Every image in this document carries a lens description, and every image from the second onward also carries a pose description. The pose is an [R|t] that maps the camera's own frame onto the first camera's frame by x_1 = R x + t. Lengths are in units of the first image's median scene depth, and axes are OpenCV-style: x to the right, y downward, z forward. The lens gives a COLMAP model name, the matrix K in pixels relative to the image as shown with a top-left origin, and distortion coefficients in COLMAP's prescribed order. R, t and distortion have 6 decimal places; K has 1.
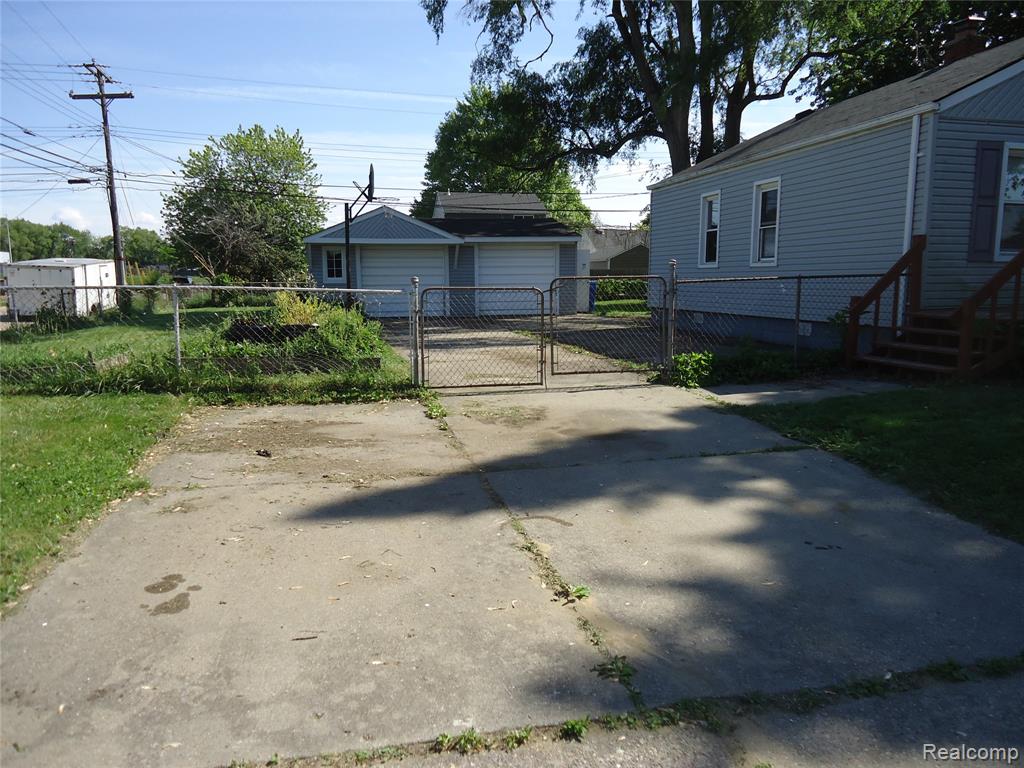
lens RADIAL K [[742.9, 0, 512.3], [0, 742.9, 383.1], [0, 0, 1]] dist [0.004231, -0.004977]
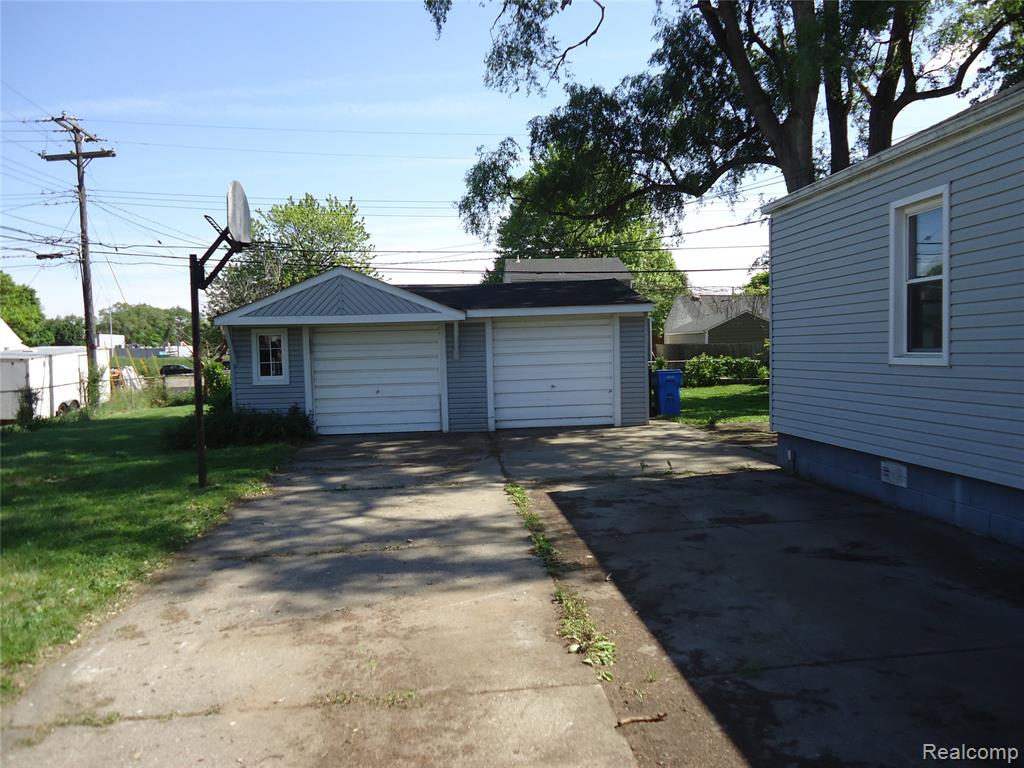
lens RADIAL K [[742.9, 0, 516.4], [0, 742.9, 384.2], [0, 0, 1]] dist [0.004231, -0.004977]
pose [[0.991360, -0.015438, -0.130256, 0.044371], [0.003346, 0.995703, -0.092542, -0.053408], [0.131125, 0.091306, 0.987152, 0.276147]]
